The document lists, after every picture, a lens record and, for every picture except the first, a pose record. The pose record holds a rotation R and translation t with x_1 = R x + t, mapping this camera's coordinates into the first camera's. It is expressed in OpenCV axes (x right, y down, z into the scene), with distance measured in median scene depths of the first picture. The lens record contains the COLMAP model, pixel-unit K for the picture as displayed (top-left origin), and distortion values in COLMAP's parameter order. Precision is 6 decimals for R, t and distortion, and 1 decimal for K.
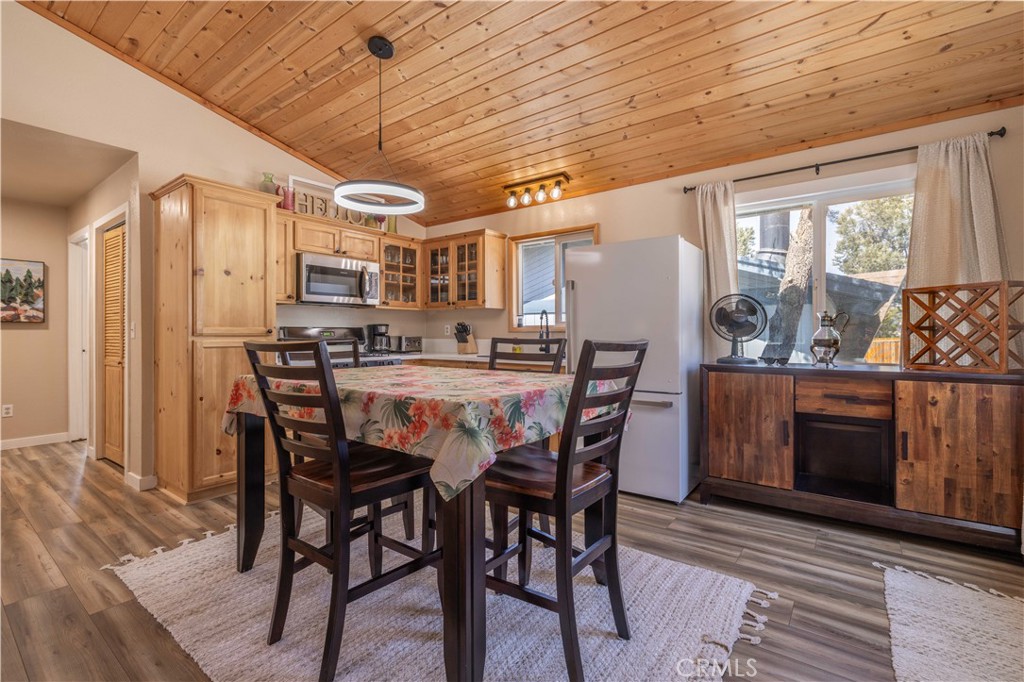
lens RADIAL K [[457.1, 0, 509.1], [0, 457.1, 330.9], [0, 0, 1]] dist [0.004046, 0.001669]
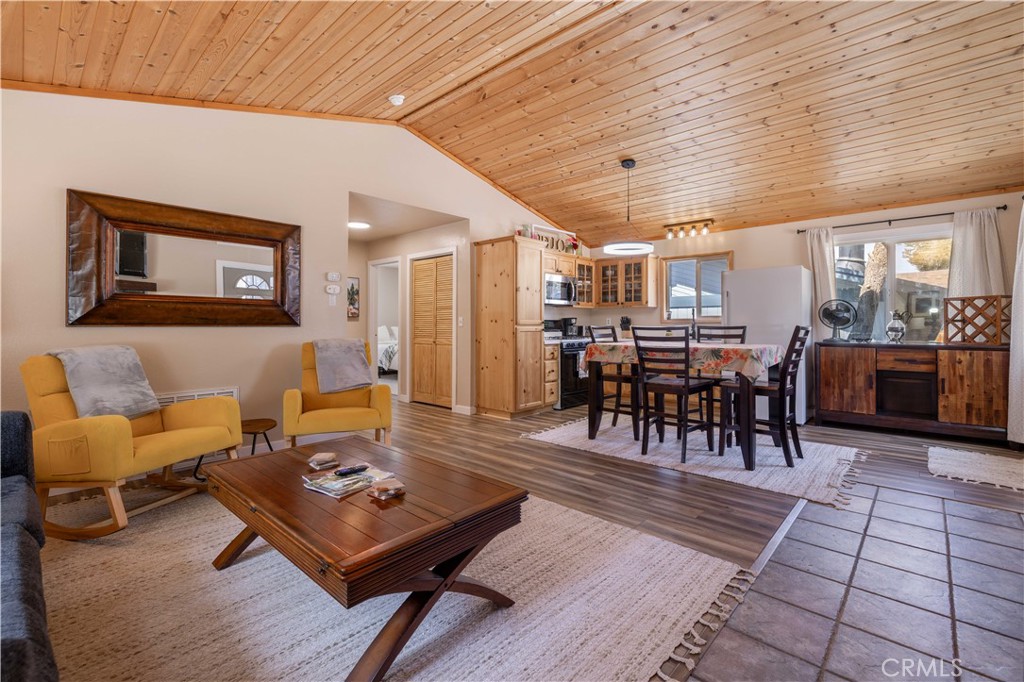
lens RADIAL K [[457.1, 0, 512.6], [0, 457.1, 320.8], [0, 0, 1]] dist [0.004046, 0.001669]
pose [[0.996001, -0.000097, -0.089337, -0.555643], [-0.000201, 0.999994, -0.003325, 0.000479], [0.089337, 0.003329, 0.995996, -0.797594]]
